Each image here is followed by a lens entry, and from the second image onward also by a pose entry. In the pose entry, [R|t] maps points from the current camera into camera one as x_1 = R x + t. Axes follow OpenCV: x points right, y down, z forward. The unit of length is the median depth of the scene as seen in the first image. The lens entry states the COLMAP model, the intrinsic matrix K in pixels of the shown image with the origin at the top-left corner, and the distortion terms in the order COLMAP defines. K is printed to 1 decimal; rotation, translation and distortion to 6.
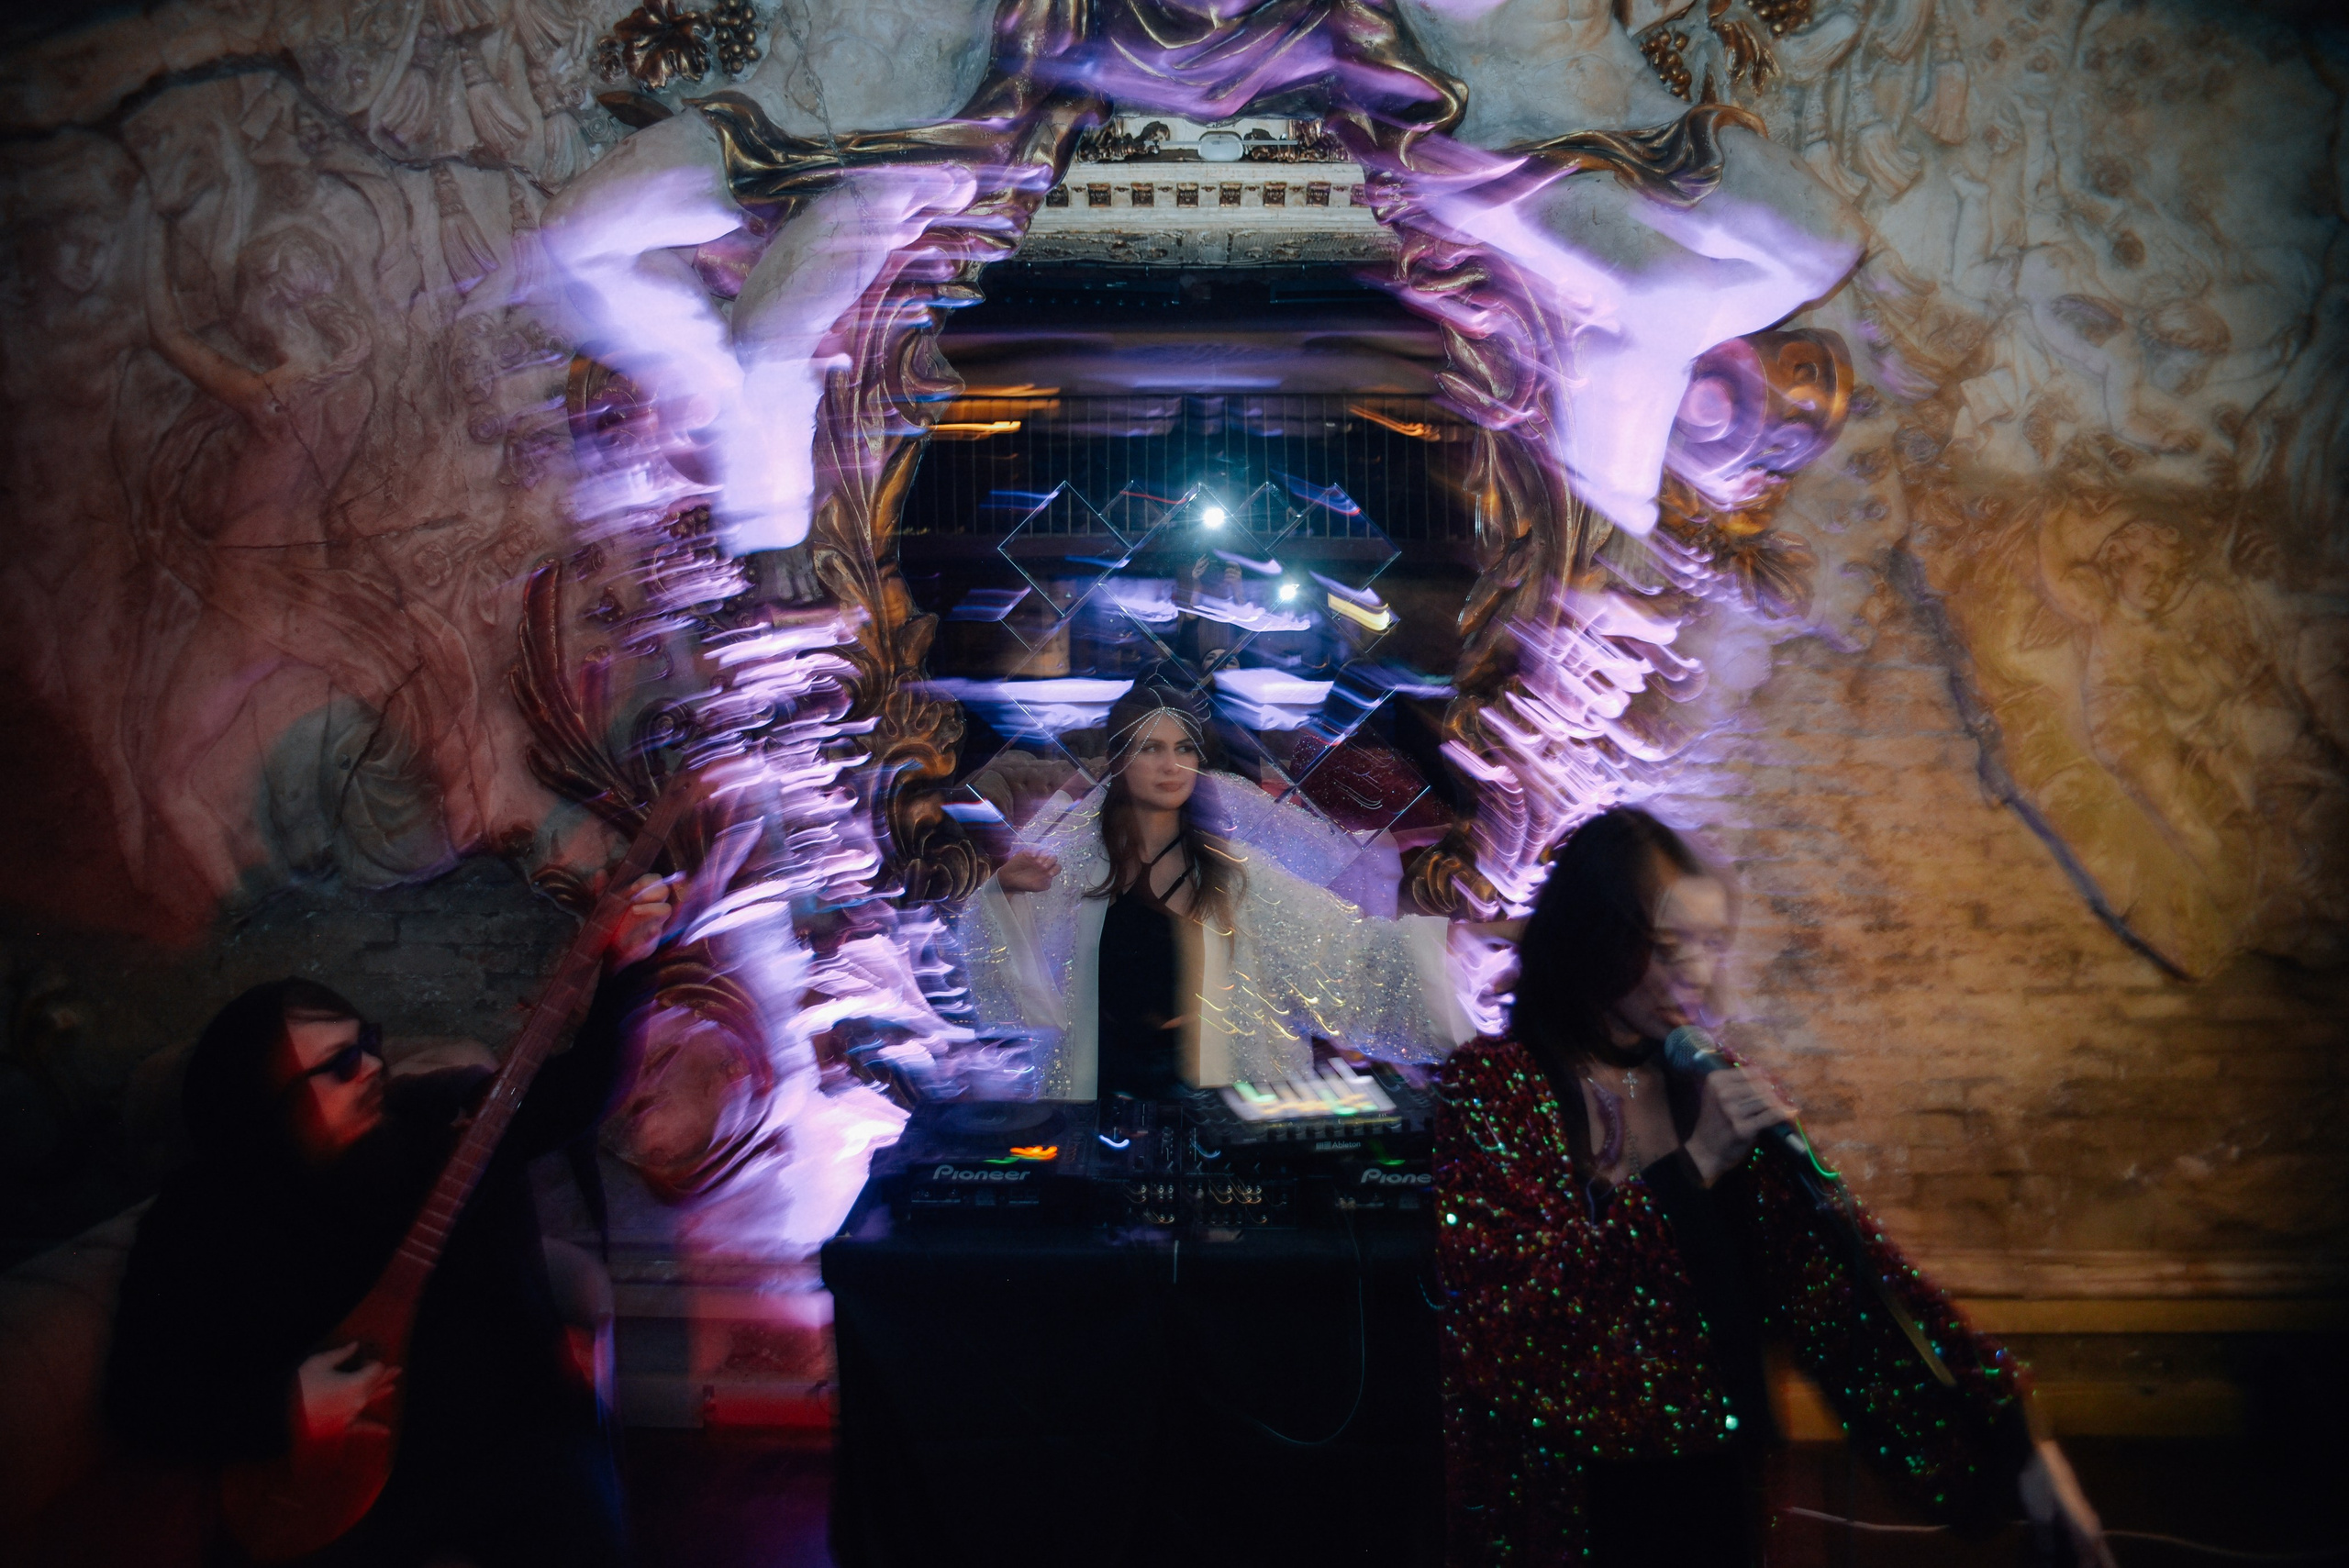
lens RADIAL K [[1584.3, 0, 1167.3], [0, 1584.3, 804.3], [0, 0, 1]] dist [-0.068156, 0.028304]
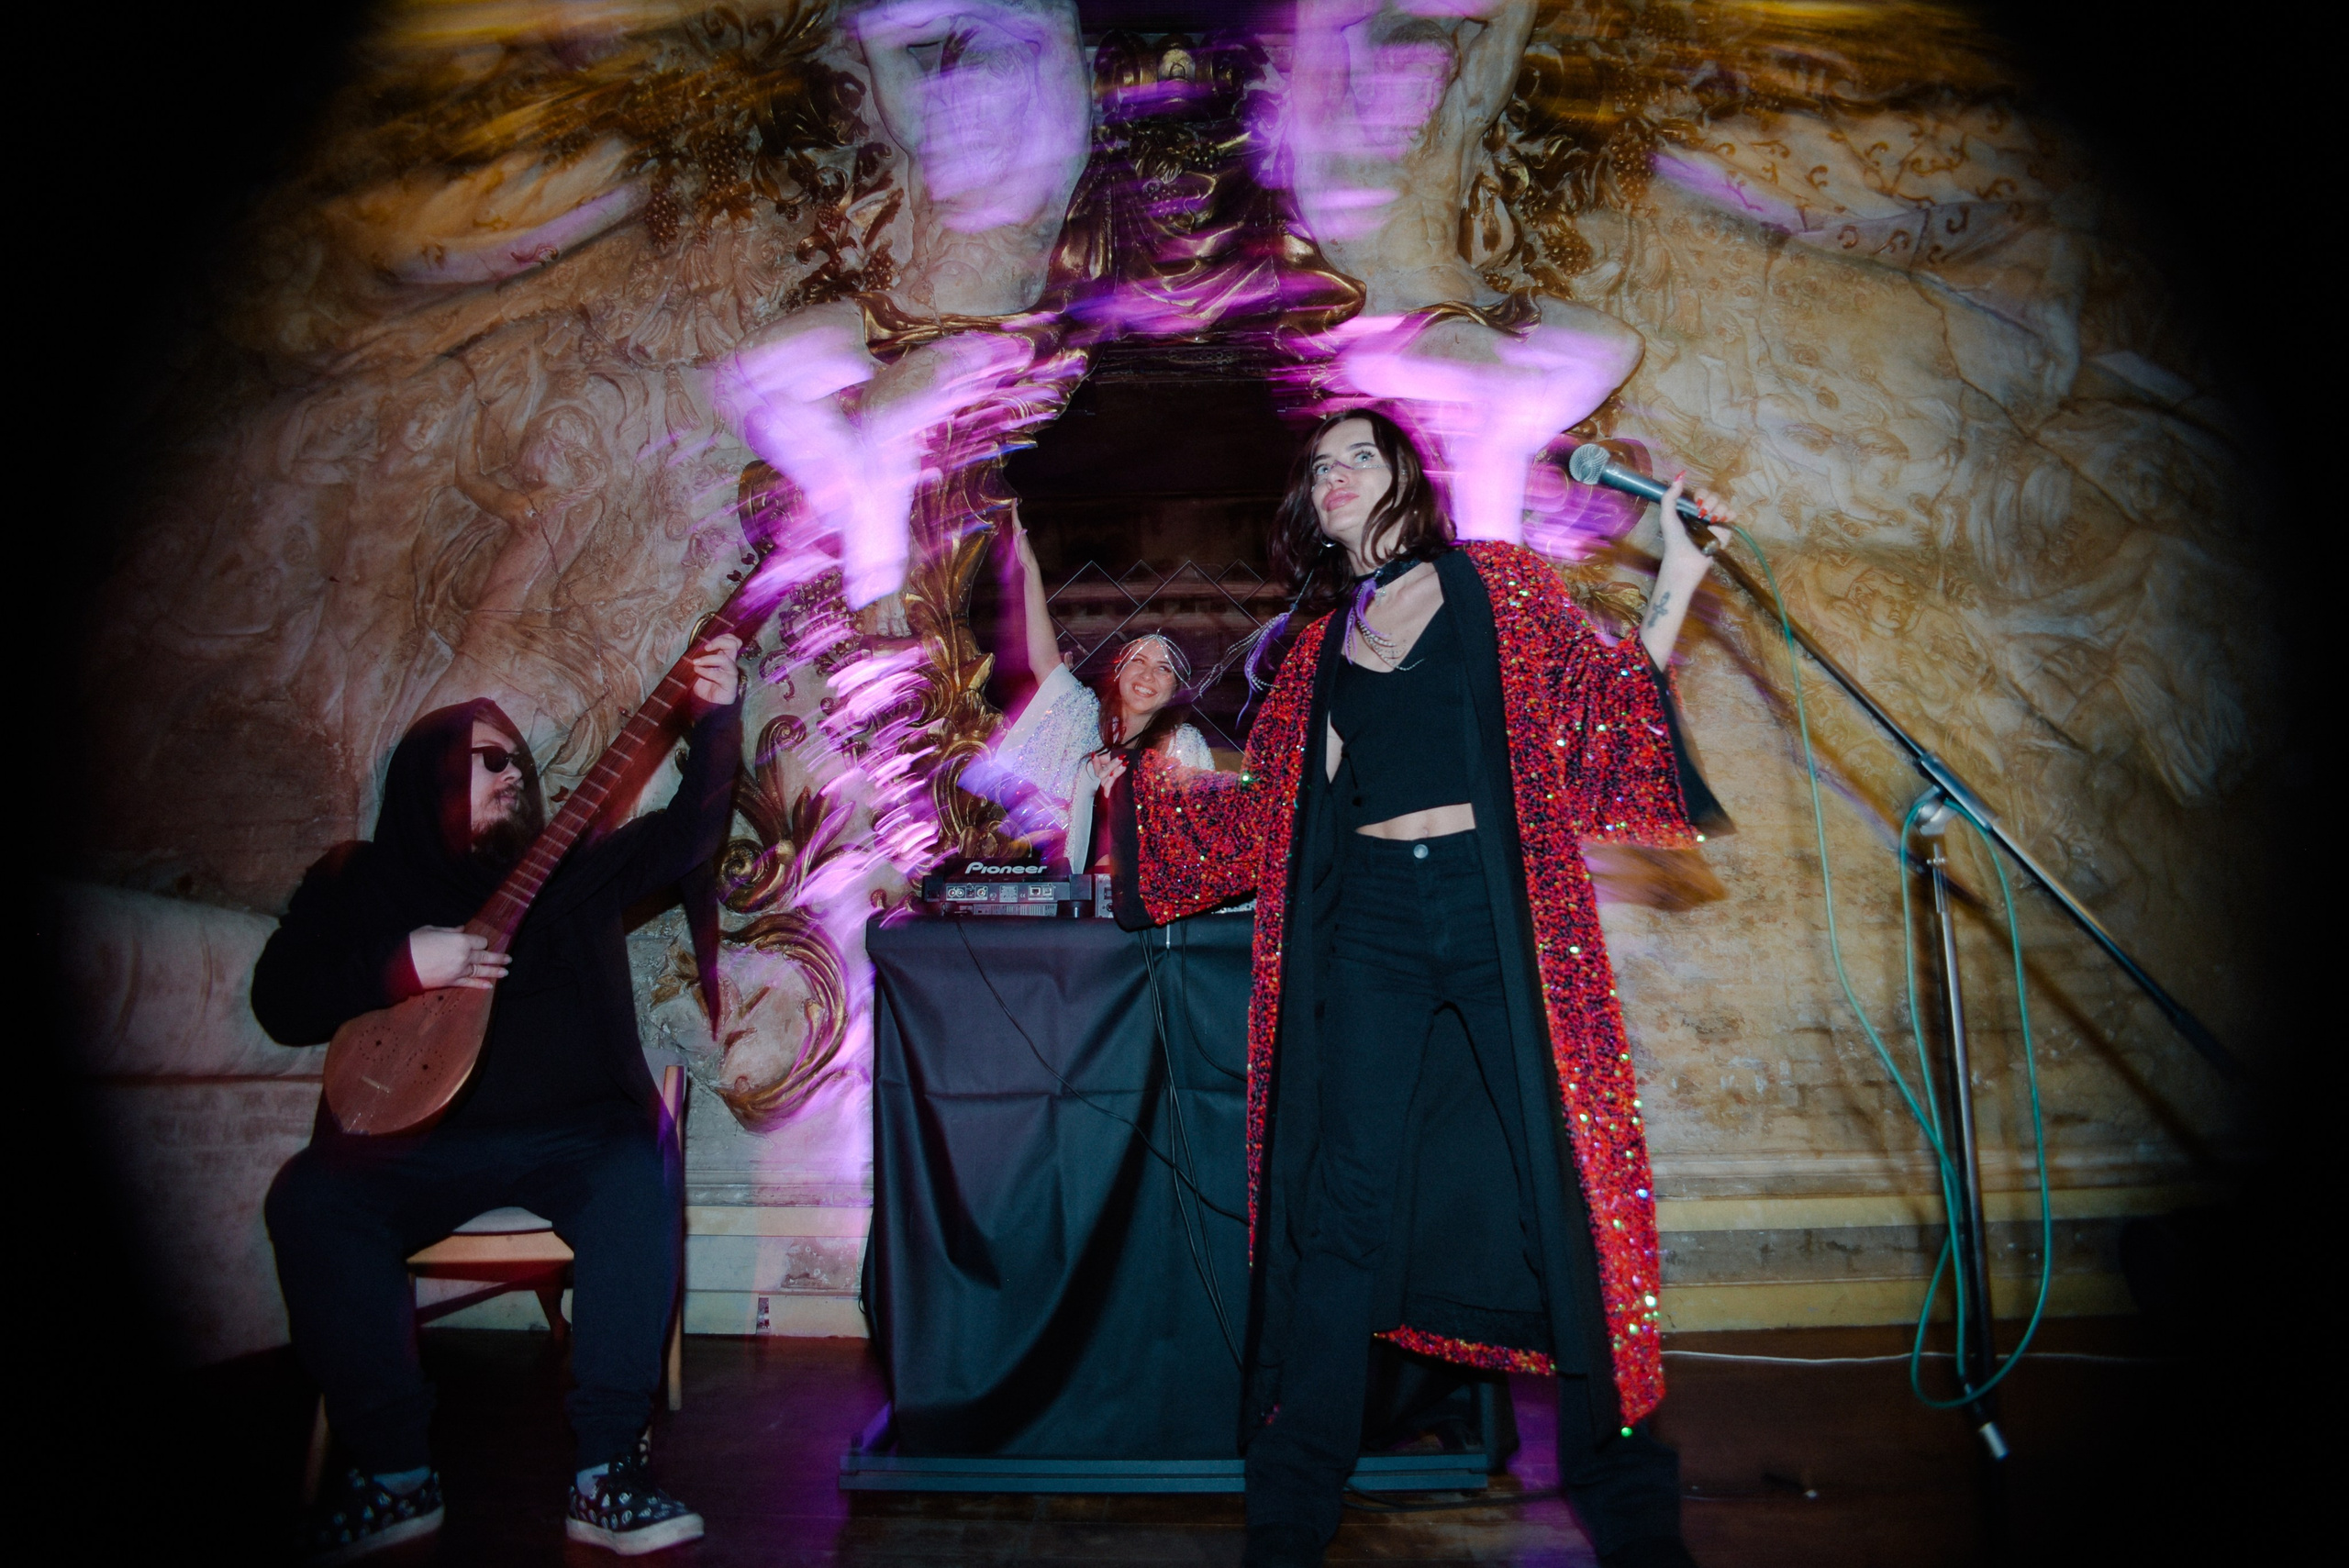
lens RADIAL K [[1210.1, 0, 1177.4], [0, 1210.1, 795.8], [0, 0, 1]] dist [-0.085093, 0.015694]
pose [[0.999969, -0.007641, -0.002004, 0.010275], [0.006524, 0.941869, -0.335916, 0.346268], [0.004454, 0.335892, 0.941890, 0.081521]]
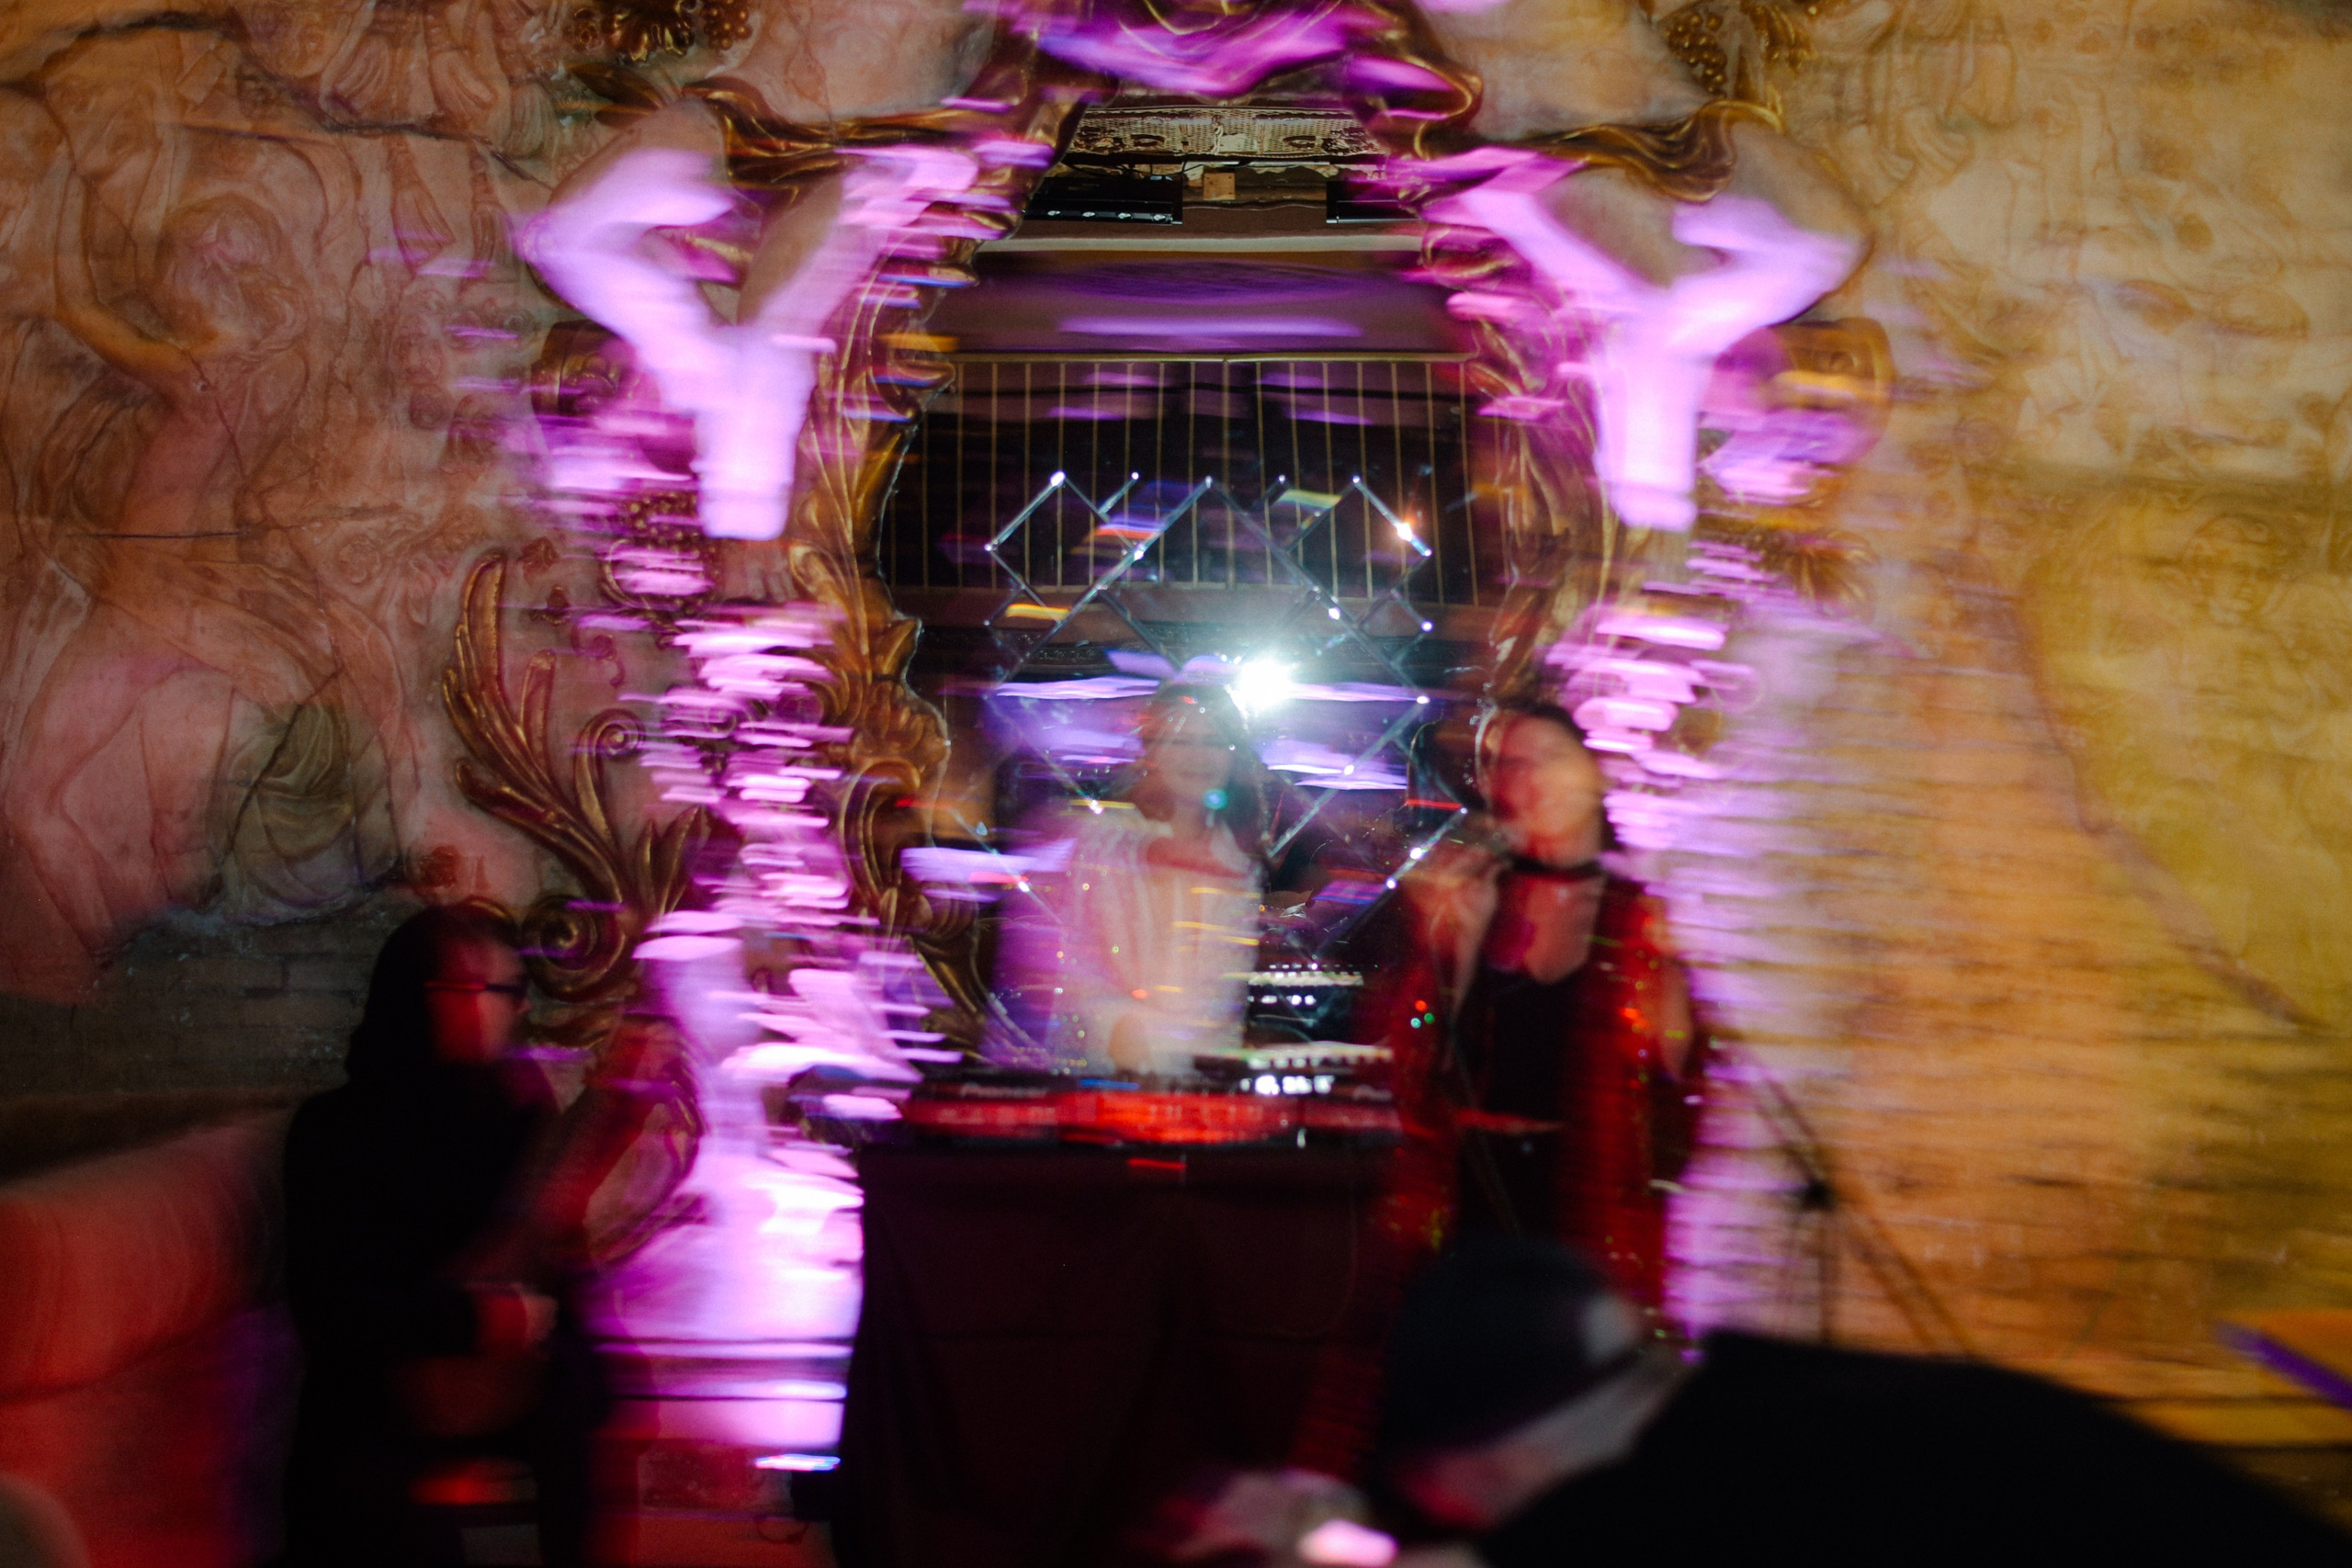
lens RADIAL K [[3428.4, 0, 1198.3], [0, 3428.4, 683.9], [0, 0, 1]] dist [-0.093810, 0.000000]
pose [[0.999870, 0.004238, 0.015566, -0.016518], [-0.001839, 0.988525, -0.151048, 0.219564], [-0.016028, 0.151000, 0.988404, -0.966620]]
